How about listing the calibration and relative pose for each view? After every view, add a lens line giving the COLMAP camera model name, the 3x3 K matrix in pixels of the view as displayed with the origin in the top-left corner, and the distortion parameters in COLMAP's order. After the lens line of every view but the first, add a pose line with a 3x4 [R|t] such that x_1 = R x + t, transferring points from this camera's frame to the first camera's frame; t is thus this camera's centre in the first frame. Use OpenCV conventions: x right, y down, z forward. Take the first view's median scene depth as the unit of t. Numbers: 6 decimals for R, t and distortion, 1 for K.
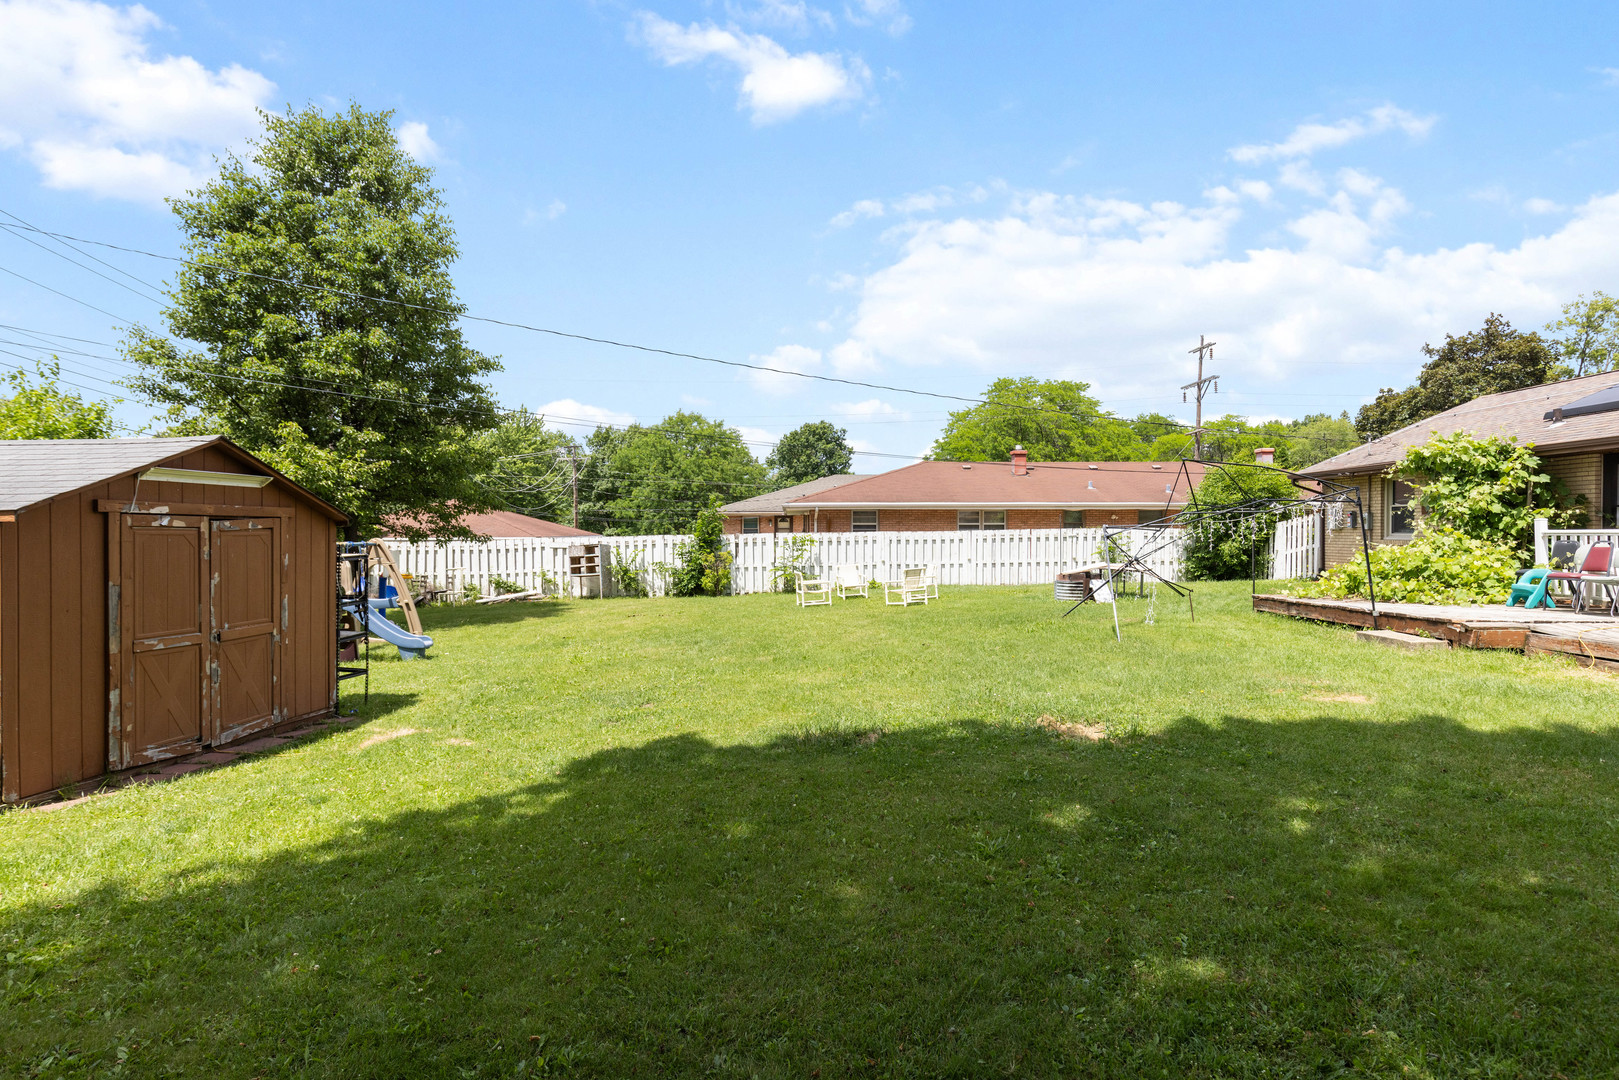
lens RADIAL K [[810.8, 0, 804.9], [0, 810.8, 536.8], [0, 0, 1]] dist [-0.000635, -0.000558]
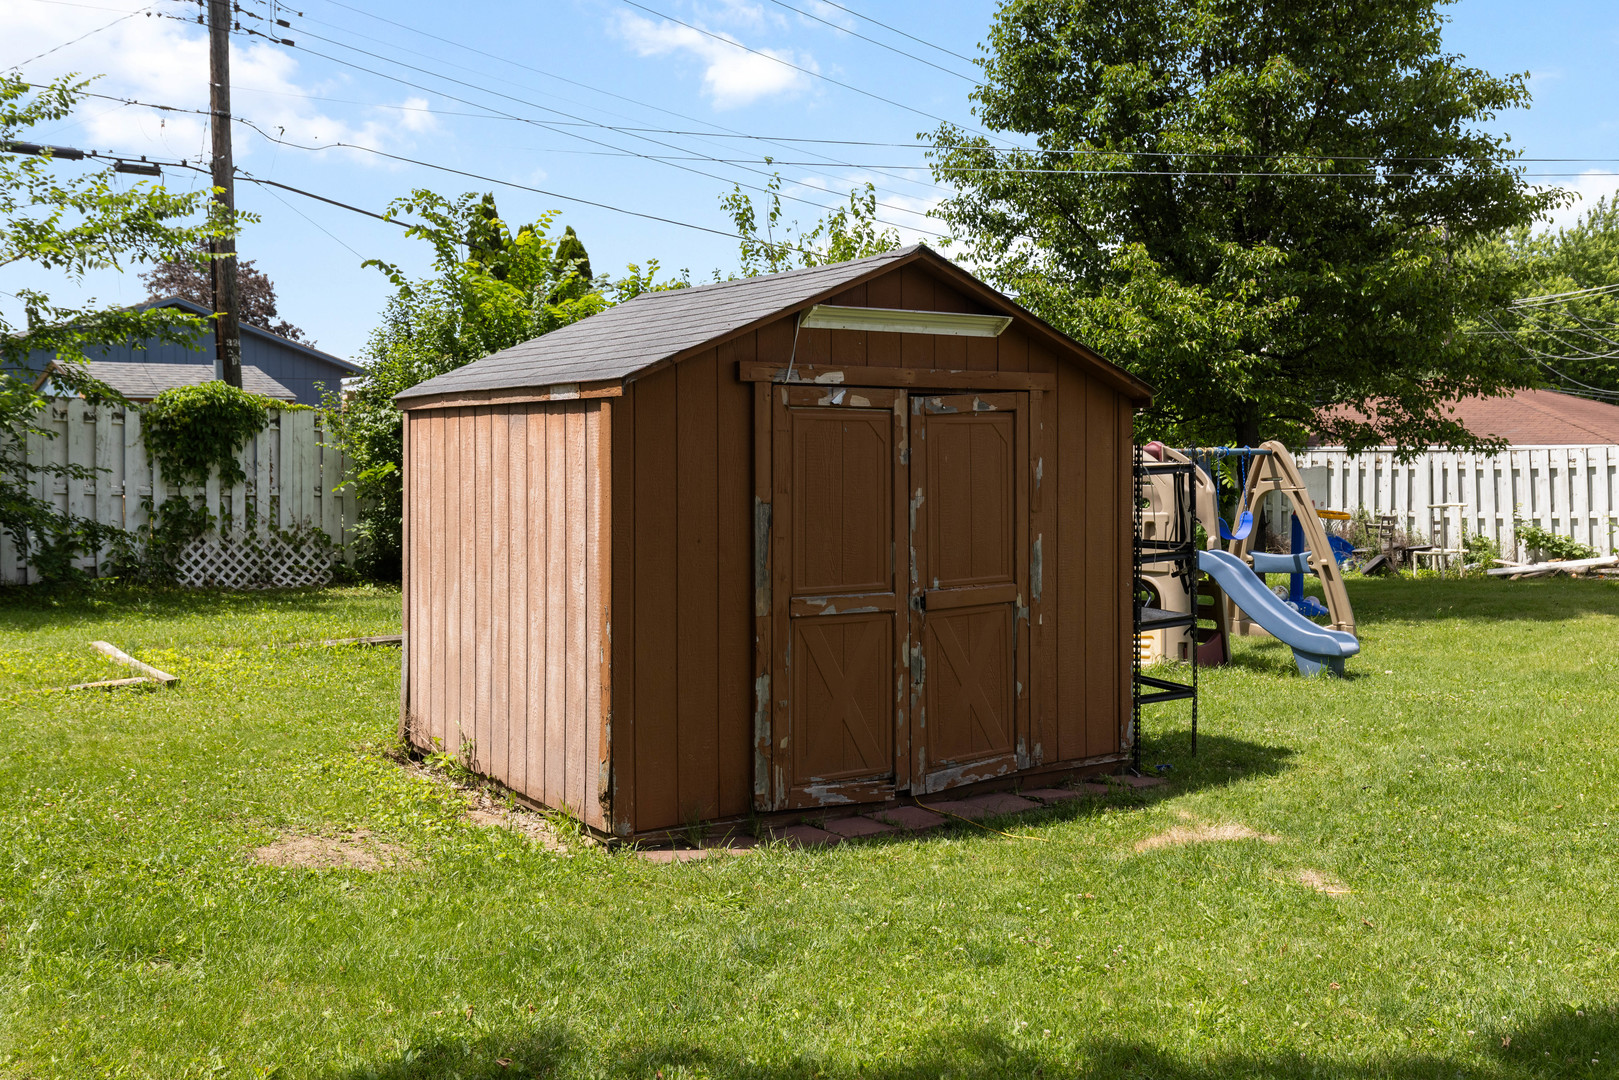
lens RADIAL K [[1462.2, 0, 813.4], [0, 1462.2, 428.9], [0, 0, 1]] dist [0.007454, -0.015750]
pose [[0.664380, -0.010542, -0.747321, -0.005283], [-0.001718, 0.999876, -0.015632, 0.009354], [0.747393, 0.011669, 0.664279, 0.130784]]
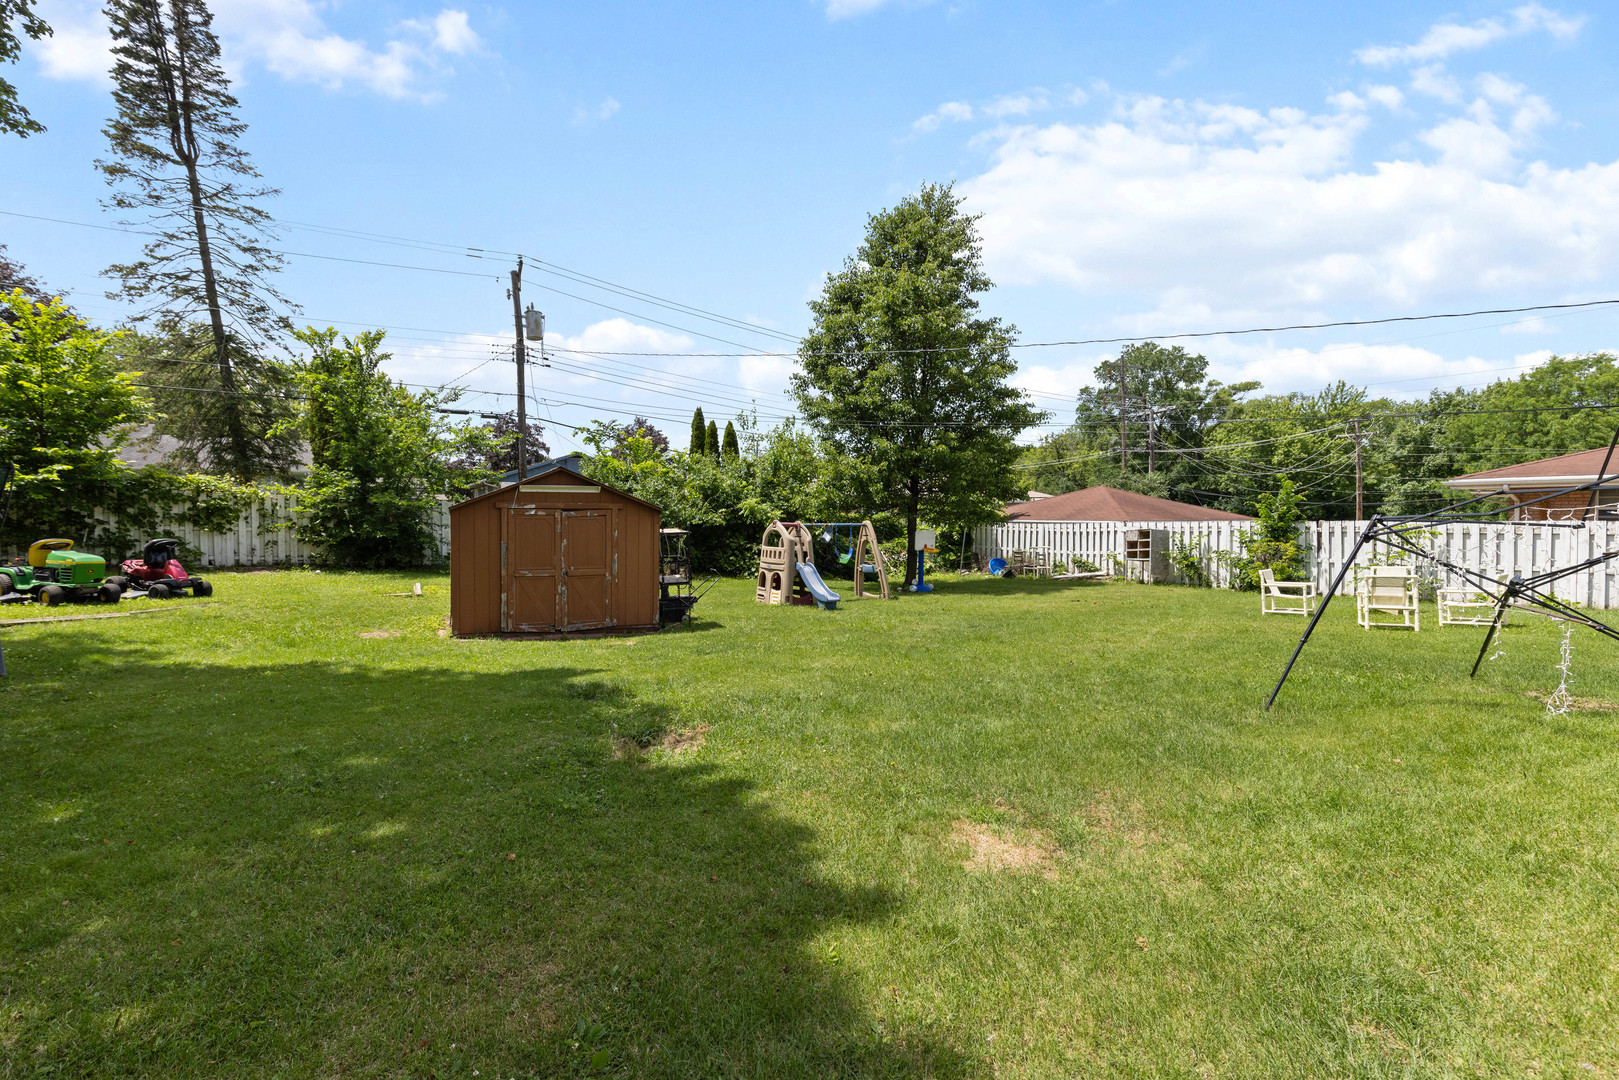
lens RADIAL K [[731.0, 0, 819.8], [0, 731.0, 522.2], [0, 0, 1]] dist [-0.003334, -0.000163]
pose [[0.493770, 0.016717, -0.869432, 0.509702], [-0.010455, 0.999857, 0.013288, -0.011557], [0.869530, 0.002528, 0.493874, 0.334819]]
